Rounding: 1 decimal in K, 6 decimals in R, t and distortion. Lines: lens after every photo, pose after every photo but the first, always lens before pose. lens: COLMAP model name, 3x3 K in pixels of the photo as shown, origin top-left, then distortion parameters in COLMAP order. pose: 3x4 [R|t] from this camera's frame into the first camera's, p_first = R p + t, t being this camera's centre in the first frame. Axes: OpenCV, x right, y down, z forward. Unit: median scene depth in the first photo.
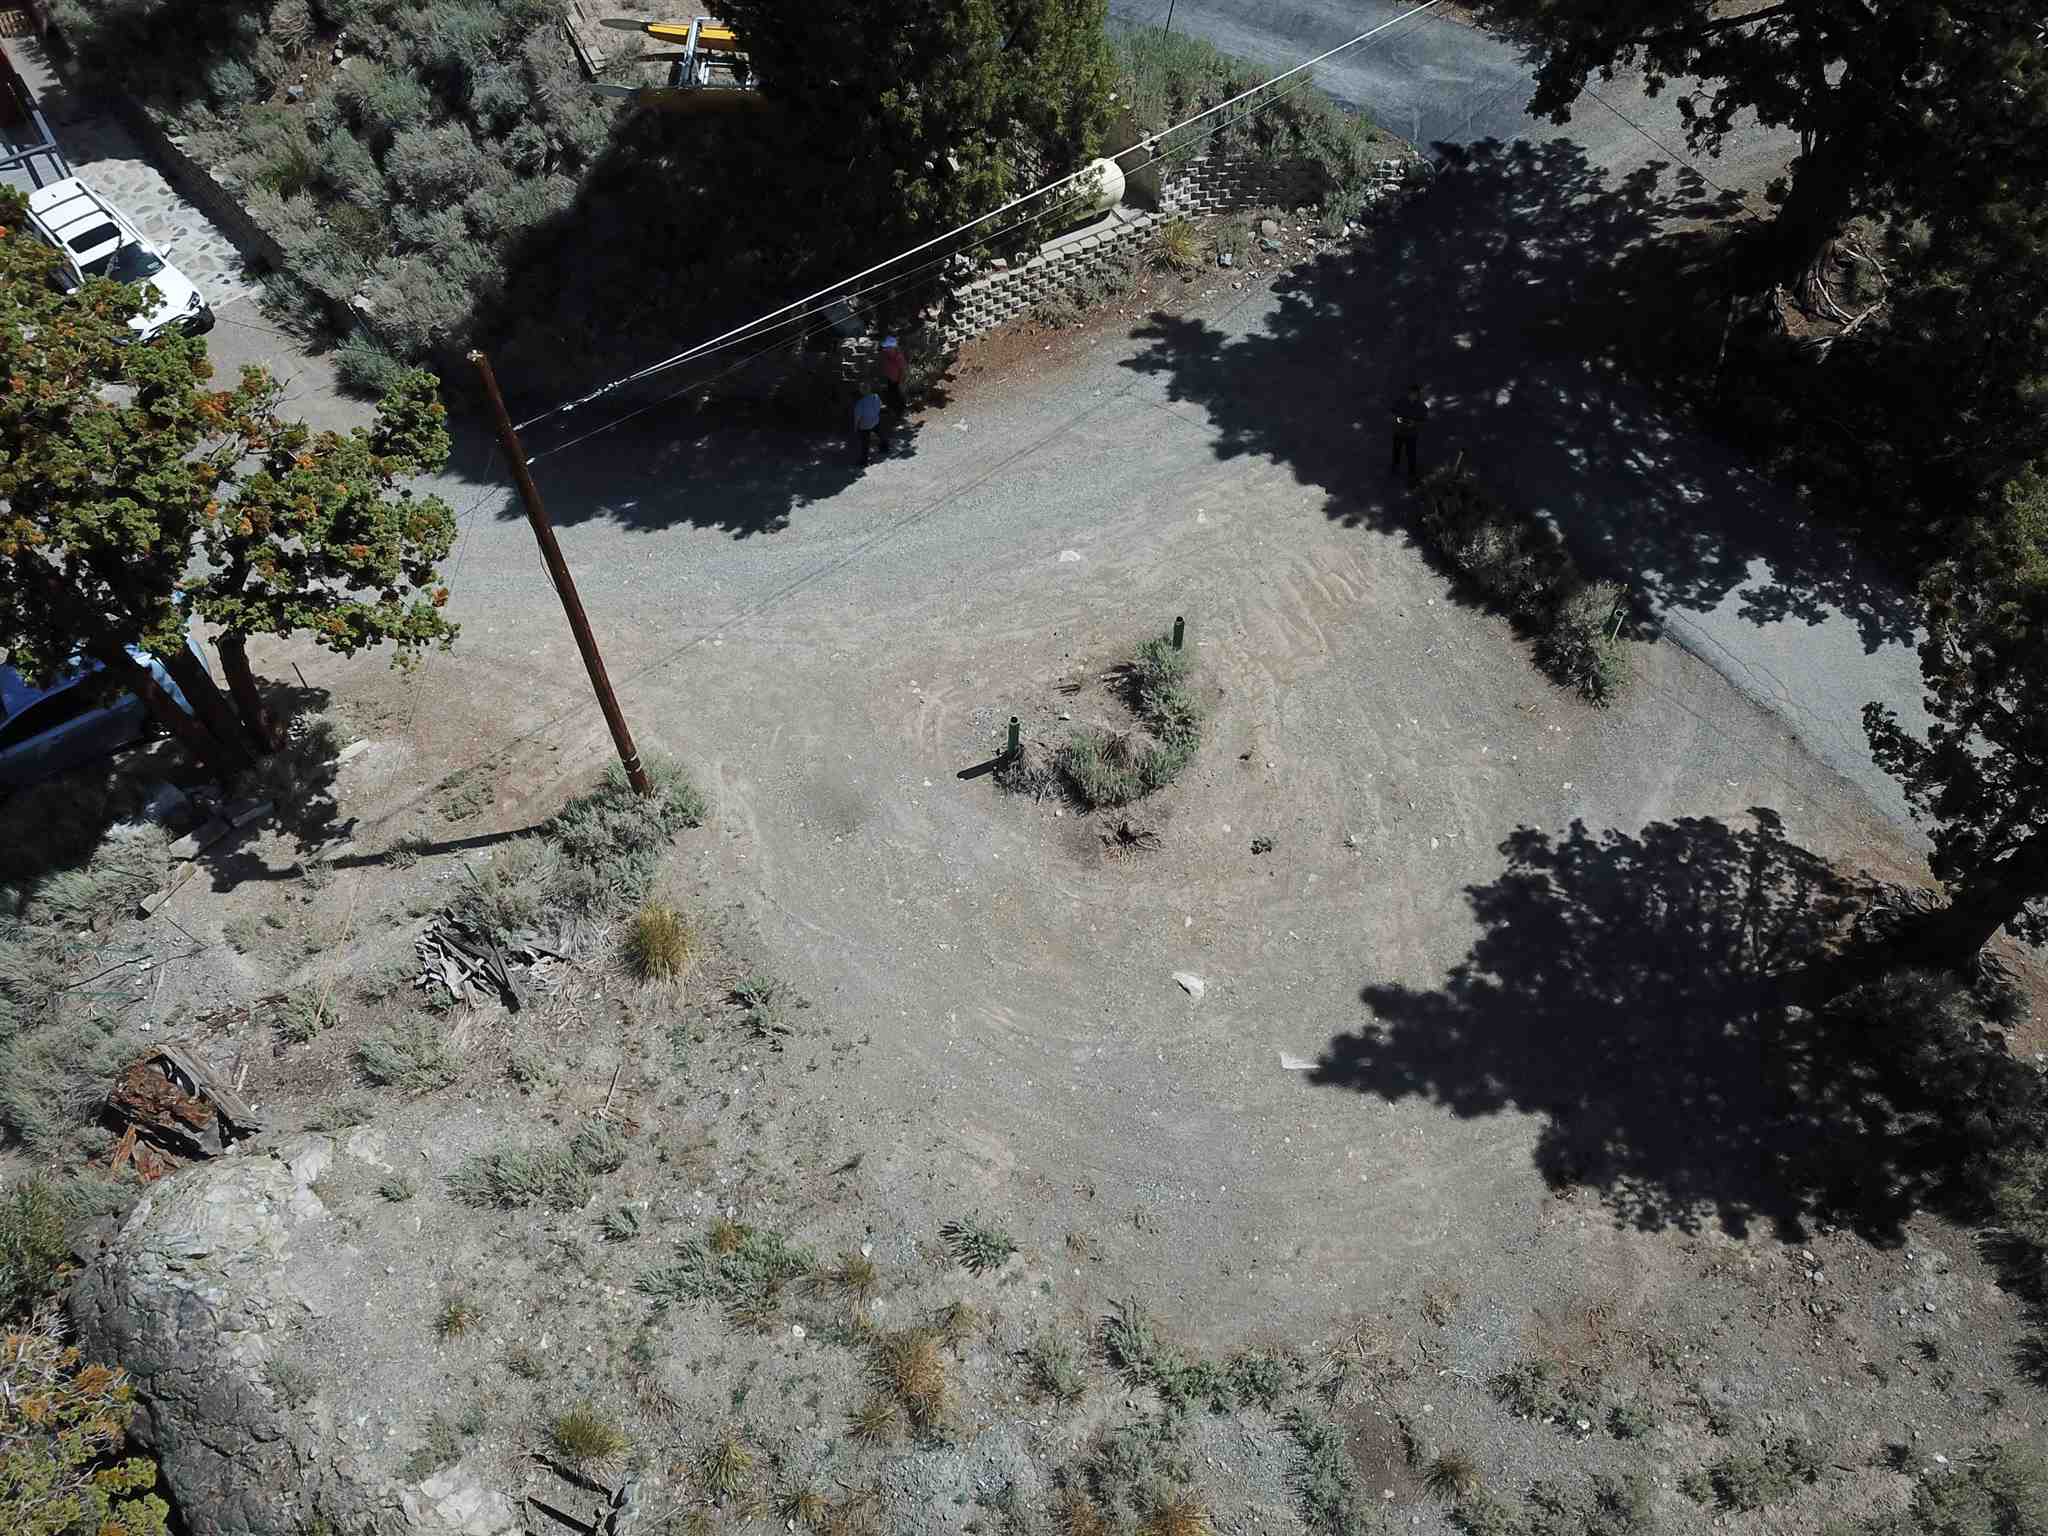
lens RADIAL K [[1544.2, 0, 1039.2], [0, 1544.2, 782.6], [0, 0, 1]] dist [-0.002563, -0.000564]
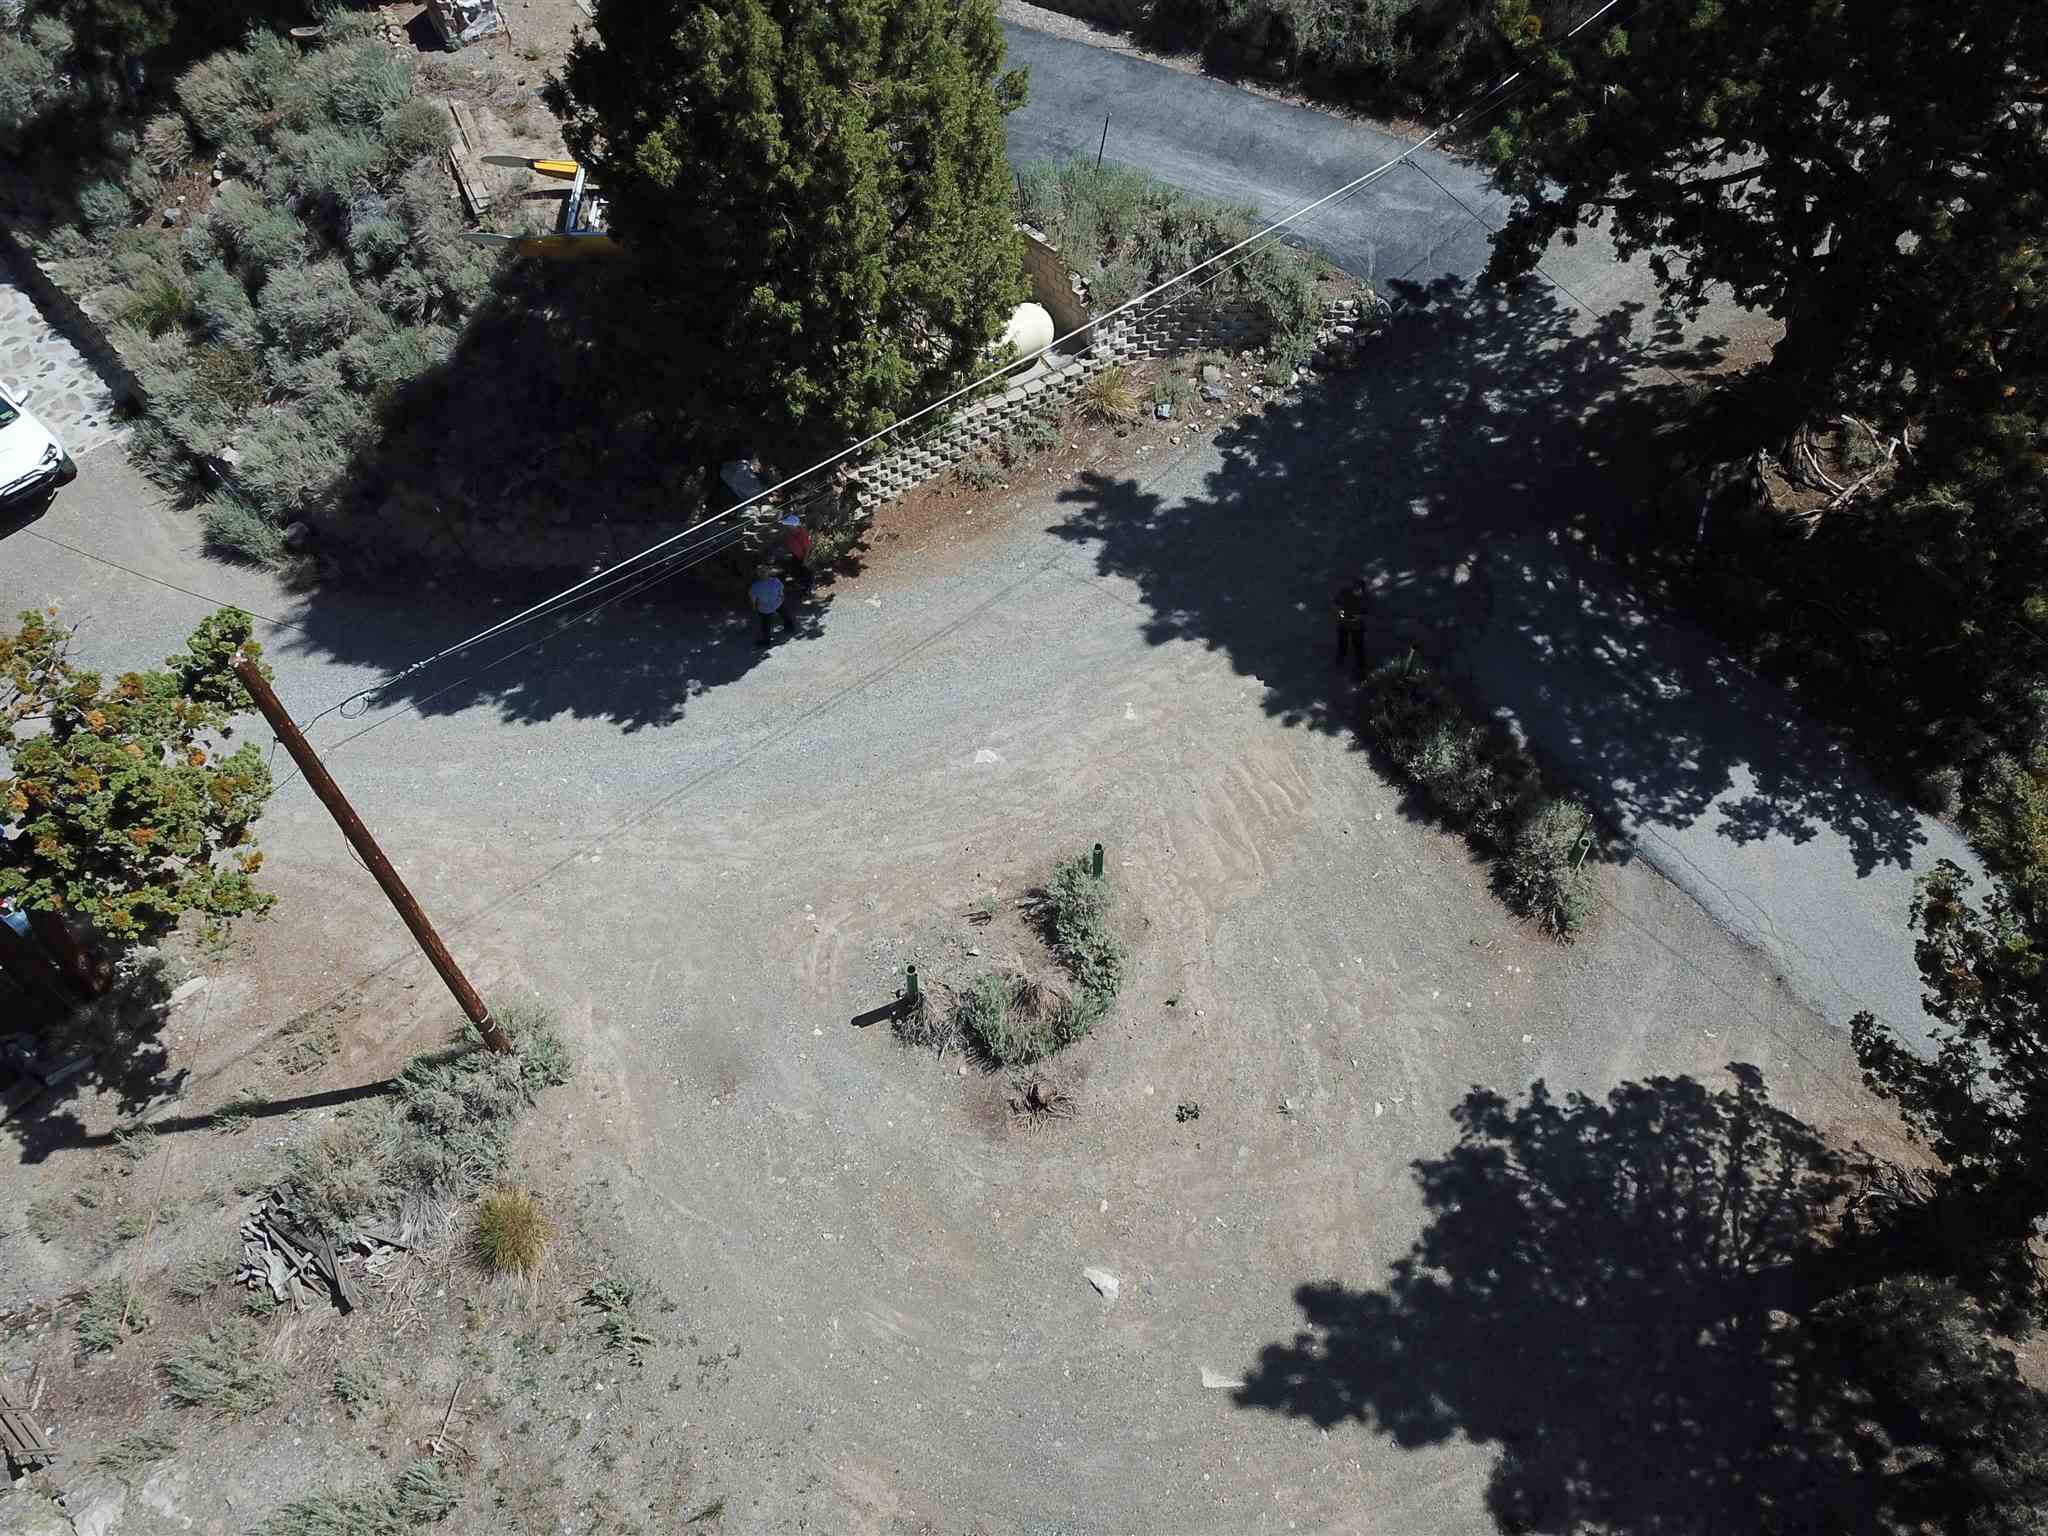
lens RADIAL K [[1547.1, 0, 1036.9], [0, 1547.1, 779.3], [0, 0, 1]] dist [-0.008138, 0.005710]
pose [[0.999997, -0.002263, -0.000132, 0.054439], [0.002262, 0.999989, -0.004087, -0.140329], [0.000141, 0.004087, 0.999992, 0.094677]]
